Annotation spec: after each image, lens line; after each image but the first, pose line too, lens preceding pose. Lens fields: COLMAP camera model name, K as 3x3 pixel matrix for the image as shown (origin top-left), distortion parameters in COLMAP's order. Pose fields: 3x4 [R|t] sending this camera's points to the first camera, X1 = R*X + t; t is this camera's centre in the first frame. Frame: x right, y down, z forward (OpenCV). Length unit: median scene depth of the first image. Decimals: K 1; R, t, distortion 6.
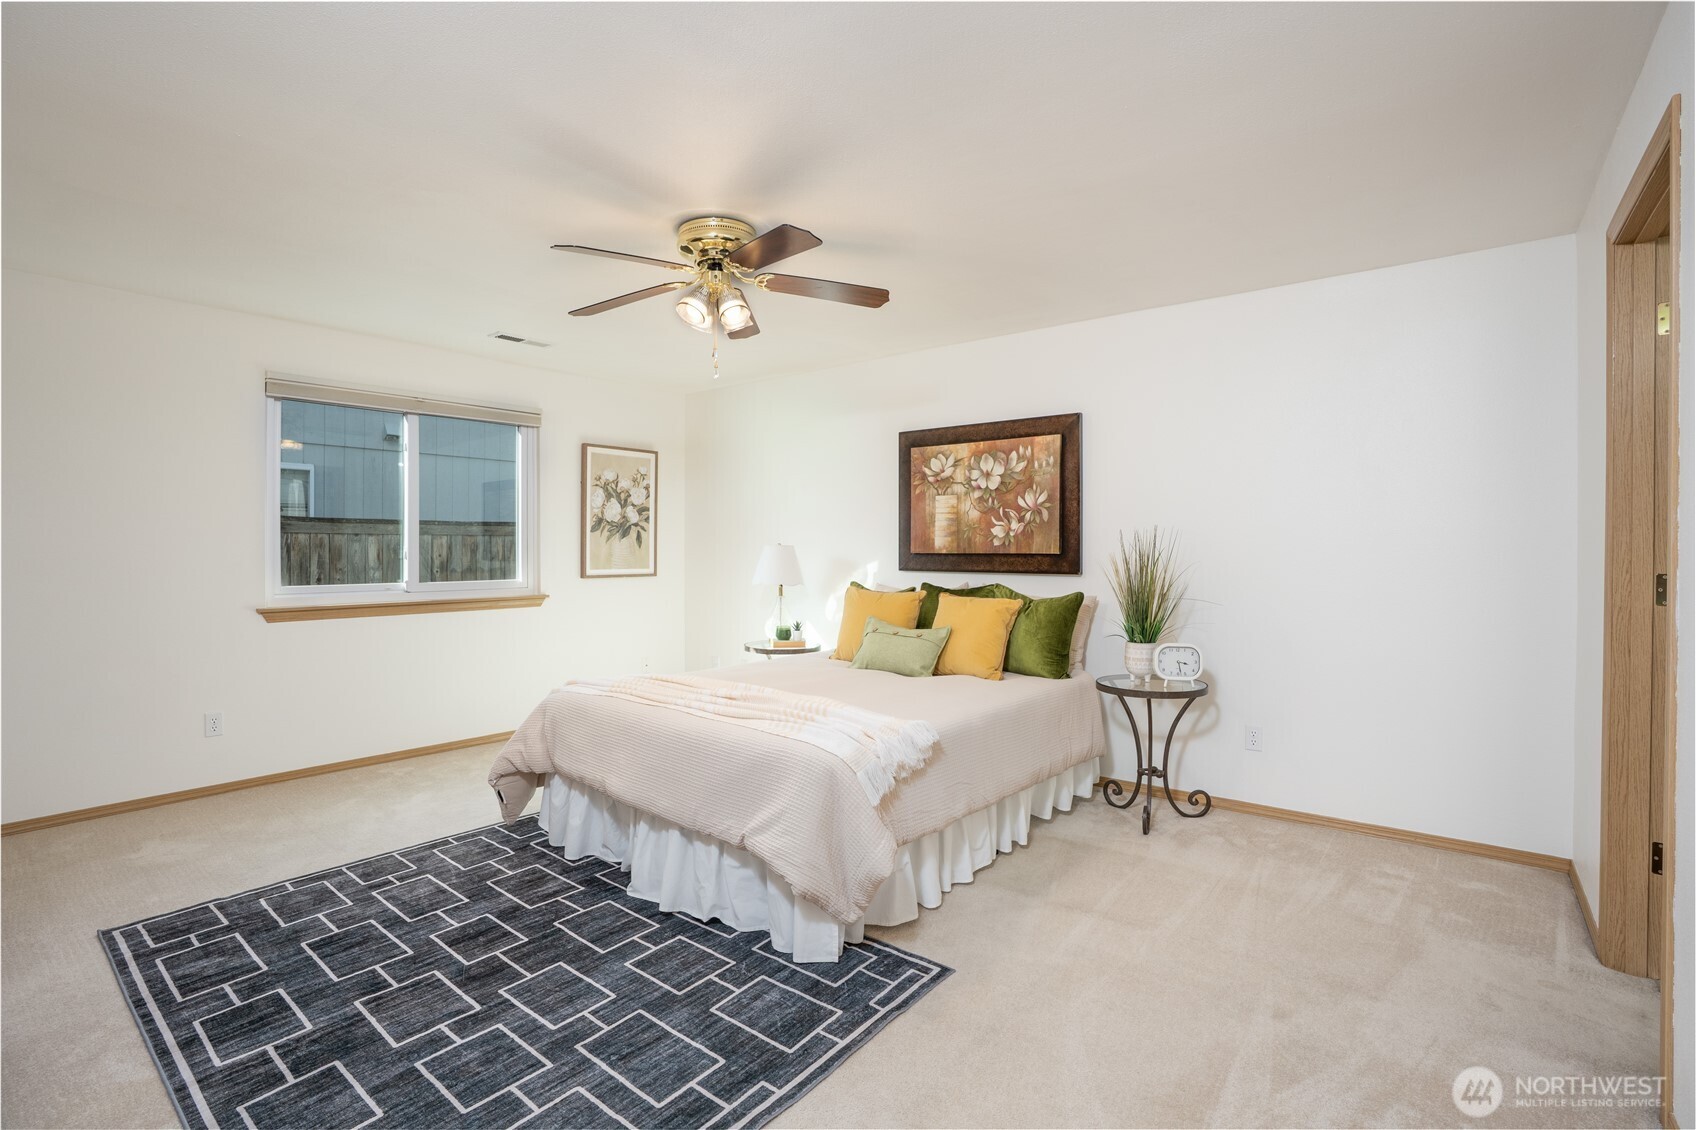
lens RADIAL K [[782.8, 0, 851.9], [0, 782.8, 553.8], [0, 0, 1]] dist [-0.072928, 0.029210]
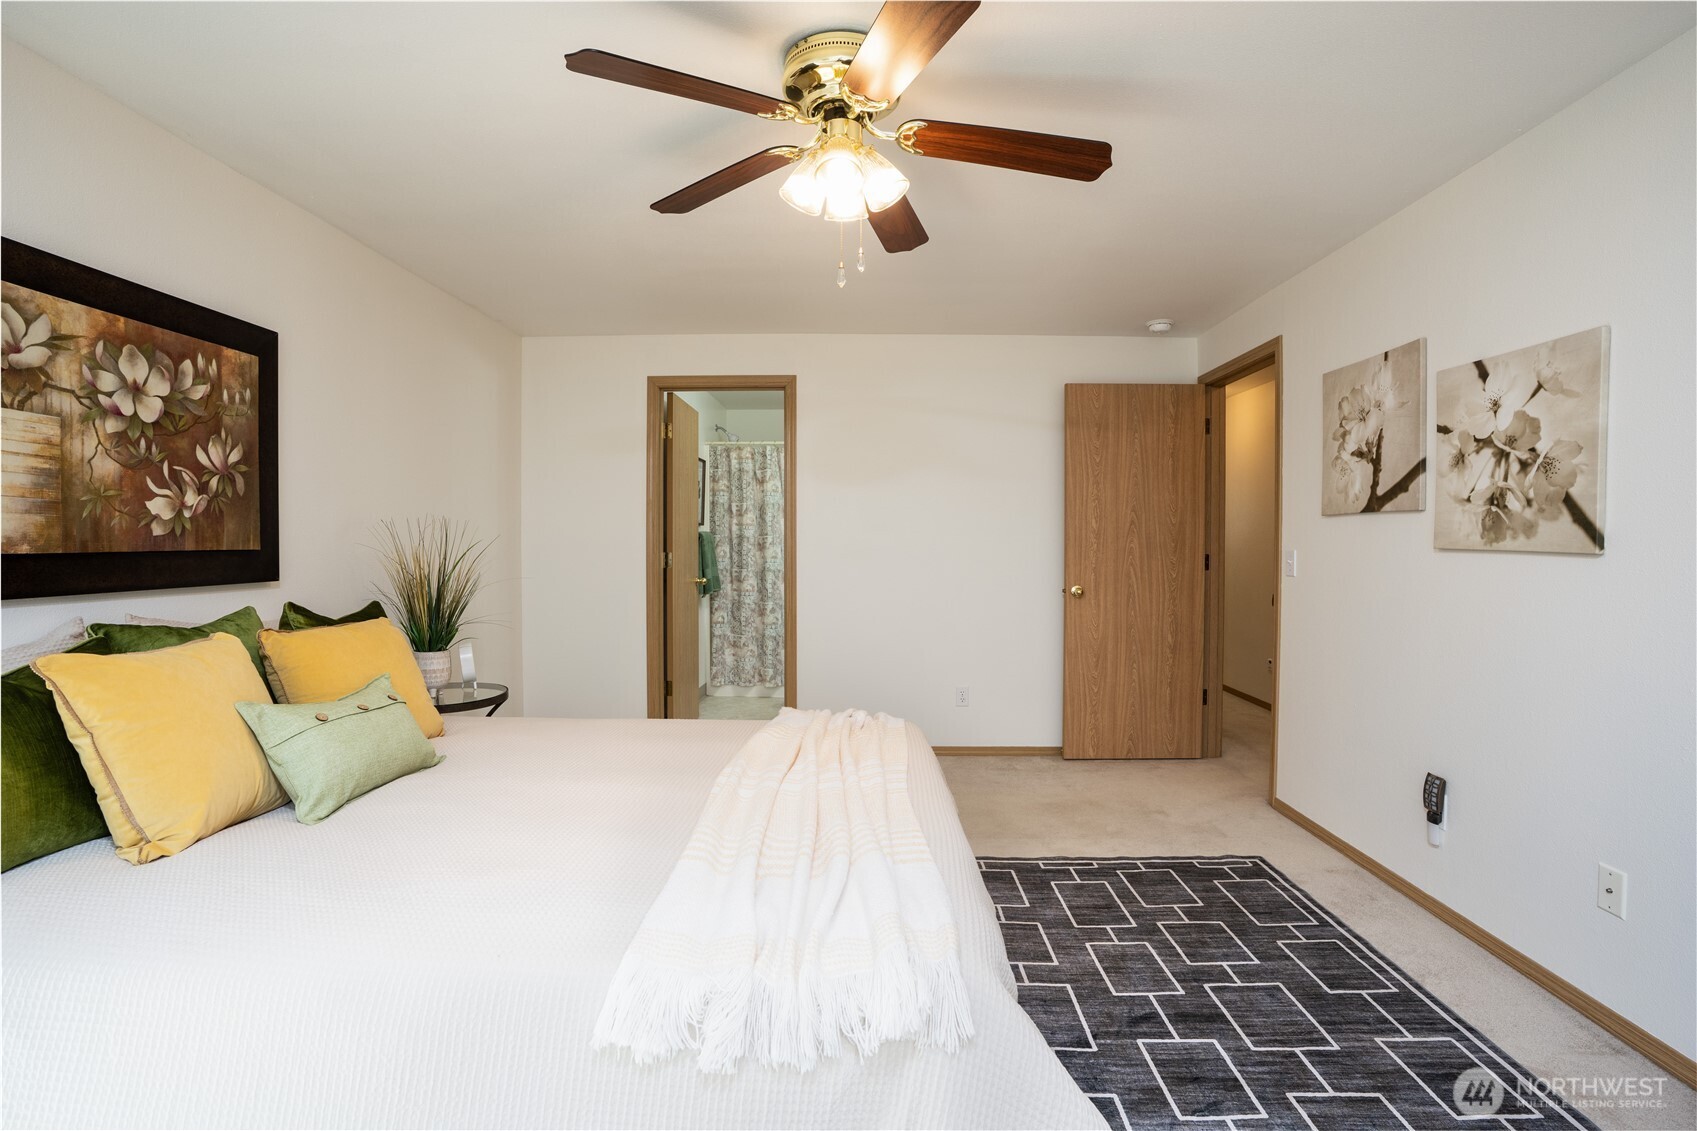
lens RADIAL K [[783.3, 0, 852.4], [0, 783.3, 554.3], [0, 0, 1]] dist [-0.072928, 0.029210]
pose [[-0.611334, -0.015225, 0.791226, -0.478380], [0.006025, 0.999696, 0.023892, -0.007451], [-0.791350, 0.019373, -0.611057, 0.951434]]
